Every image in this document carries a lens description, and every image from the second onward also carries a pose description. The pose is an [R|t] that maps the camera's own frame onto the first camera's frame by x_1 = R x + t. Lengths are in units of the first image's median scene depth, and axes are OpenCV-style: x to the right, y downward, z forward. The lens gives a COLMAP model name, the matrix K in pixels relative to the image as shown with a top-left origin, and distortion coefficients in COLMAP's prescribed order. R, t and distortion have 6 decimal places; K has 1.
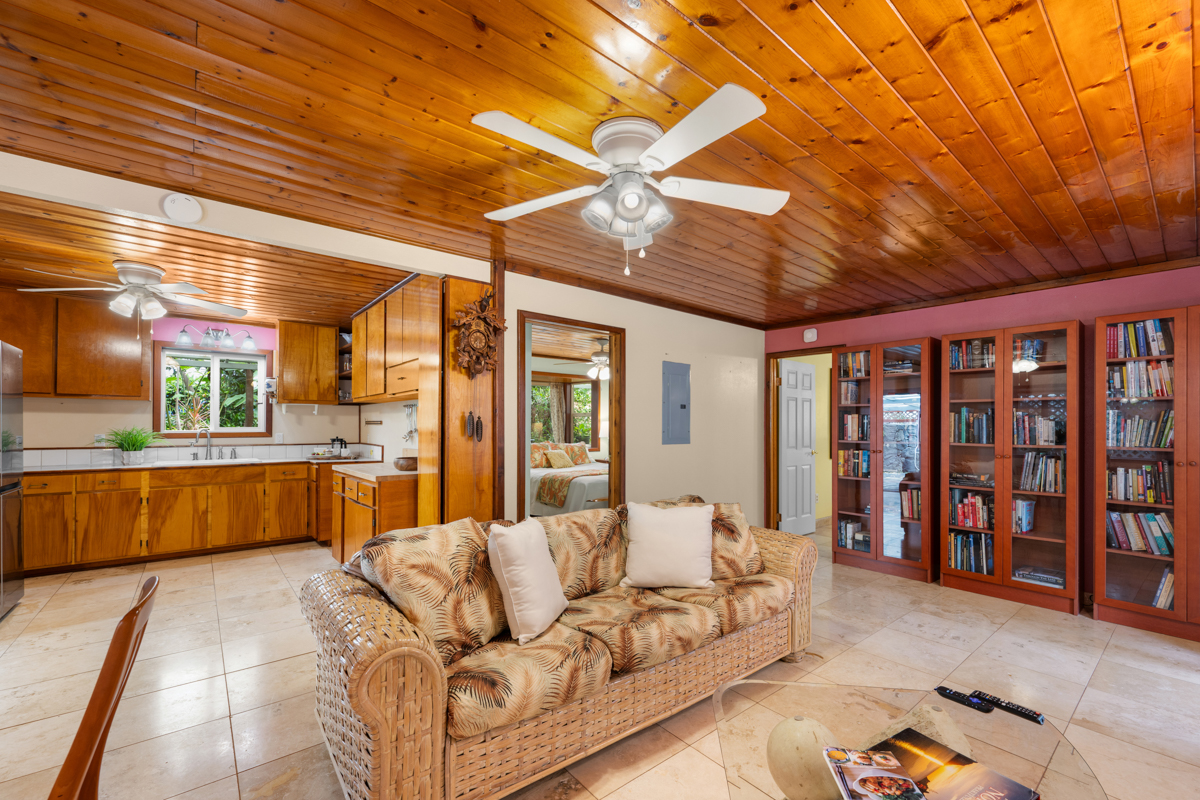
lens RADIAL K [[476.5, 0, 589.3], [0, 476.5, 420.4], [0, 0, 1]] dist [0.001322, -0.000169]
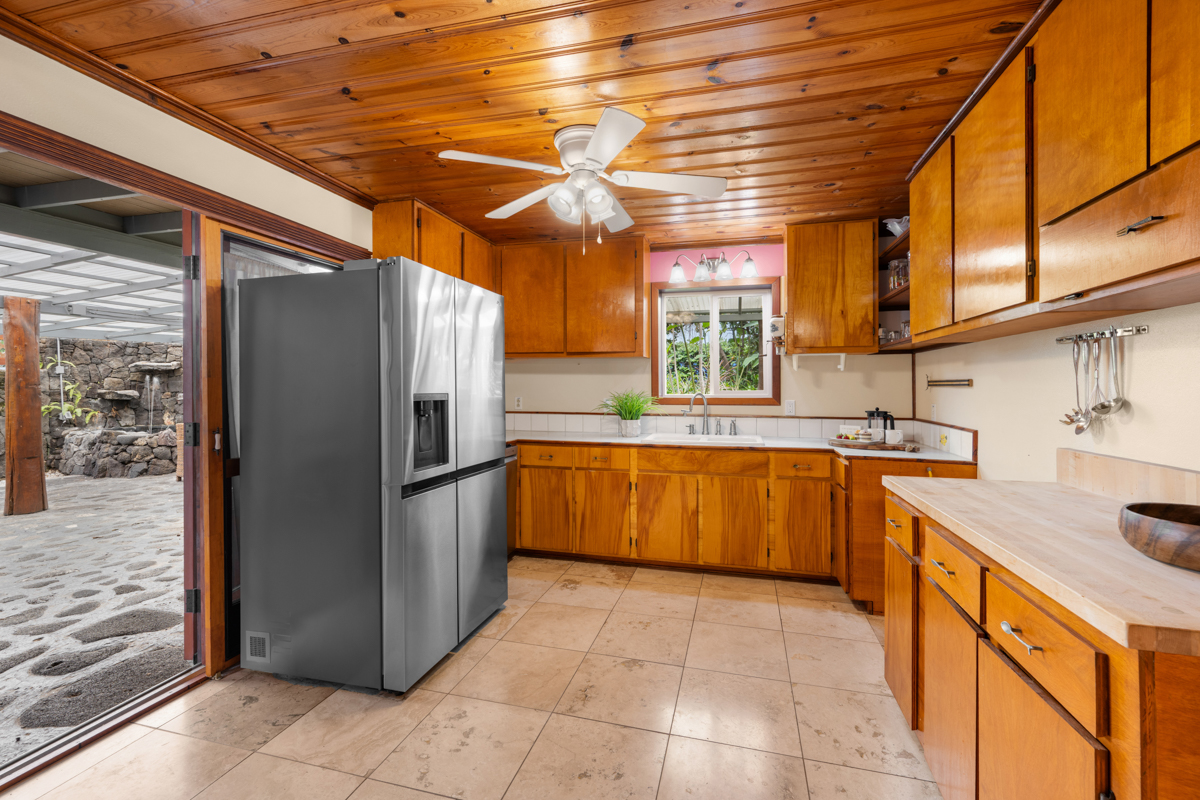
lens RADIAL K [[476.5, 0, 632.6], [0, 476.5, 382.3], [0, 0, 1]] dist [0.001322, -0.000169]
pose [[0.607682, -0.006308, -0.794155, -0.283558], [0.009374, 0.999956, -0.000769, 0.000952], [0.794125, -0.006977, 0.607715, 0.468128]]
